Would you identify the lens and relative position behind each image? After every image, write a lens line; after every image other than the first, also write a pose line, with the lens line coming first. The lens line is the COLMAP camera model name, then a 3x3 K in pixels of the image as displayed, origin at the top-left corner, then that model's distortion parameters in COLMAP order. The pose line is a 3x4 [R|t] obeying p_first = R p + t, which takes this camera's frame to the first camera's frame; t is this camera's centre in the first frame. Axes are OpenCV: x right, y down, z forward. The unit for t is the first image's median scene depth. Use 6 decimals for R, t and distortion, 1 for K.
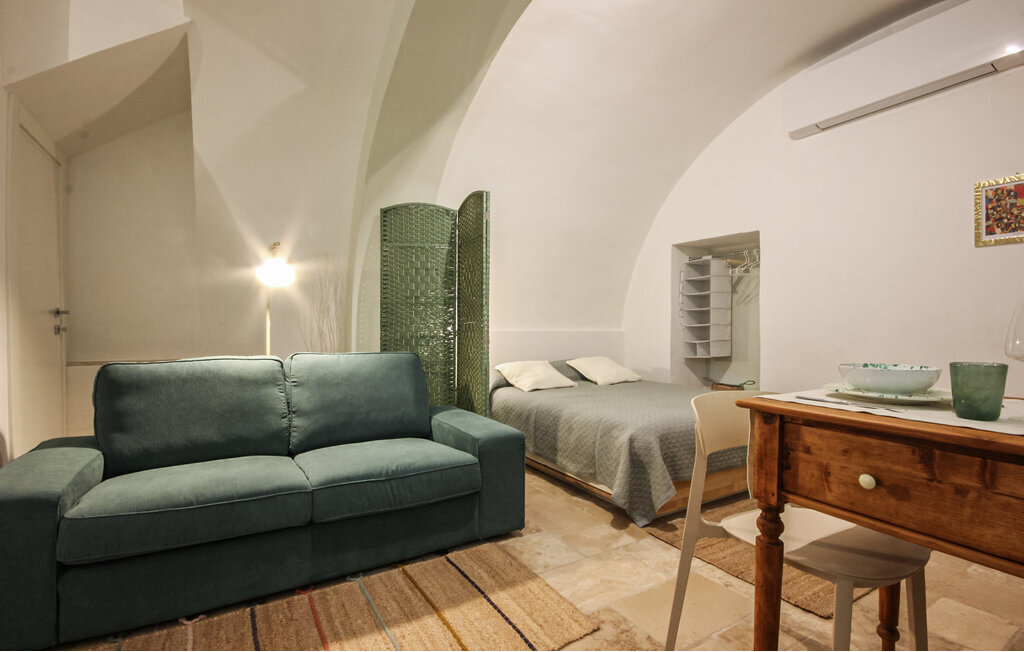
lens RADIAL K [[477.2, 0, 516.7], [0, 477.2, 334.5], [0, 0, 1]] dist [-0.000064, -0.000245]
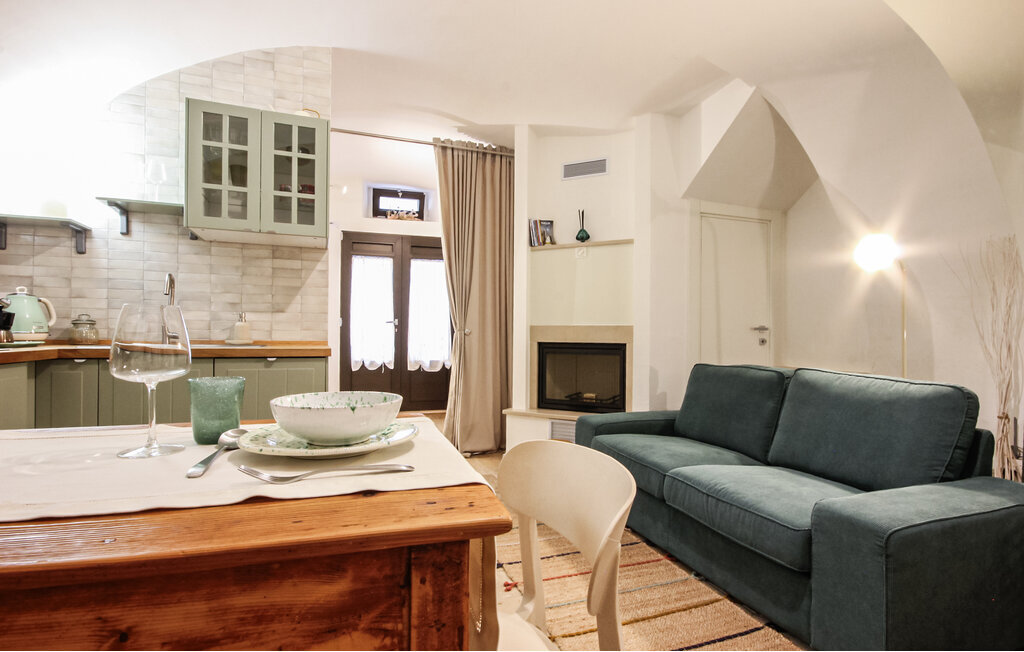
lens RADIAL K [[499.0, 0, 508.9], [0, 499.0, 332.0], [0, 0, 1]] dist [0.003079, 0.000389]
pose [[-0.218218, -0.008671, -0.975862, 0.702908], [-0.026548, 0.999643, -0.002946, -0.016137], [0.975539, 0.025264, -0.218370, 0.685101]]
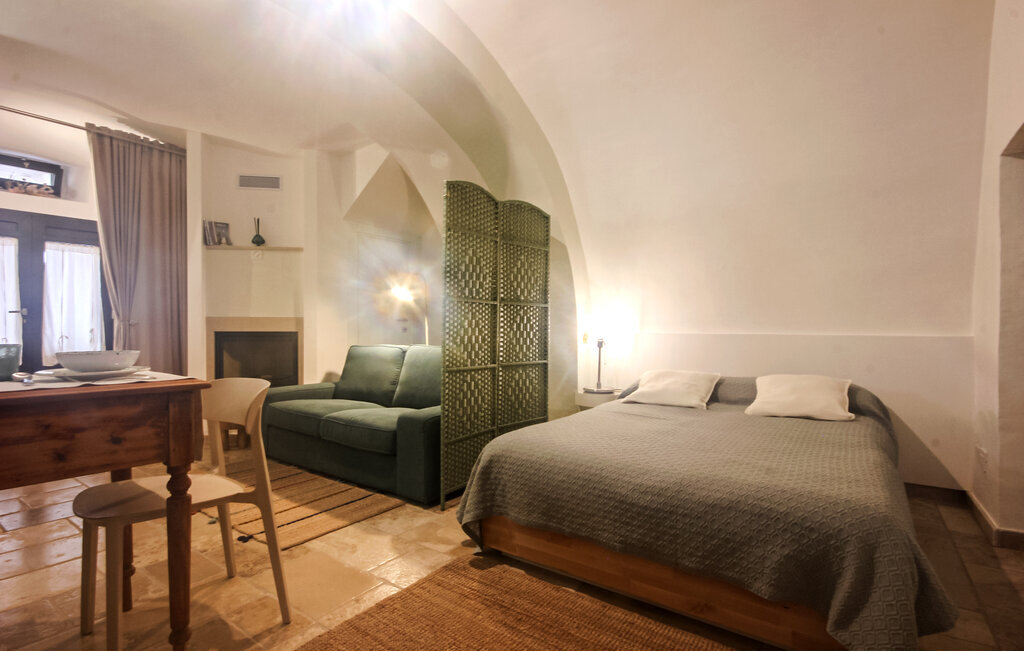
lens RADIAL K [[497.7, 0, 519.0], [0, 497.7, 335.4], [0, 0, 1]] dist [0.028321, -0.021903]
pose [[0.379757, 0.009596, -0.925036, 1.220064], [-0.019659, 0.999804, 0.002301, -0.002026], [0.924877, 0.017312, 0.379872, 0.757240]]
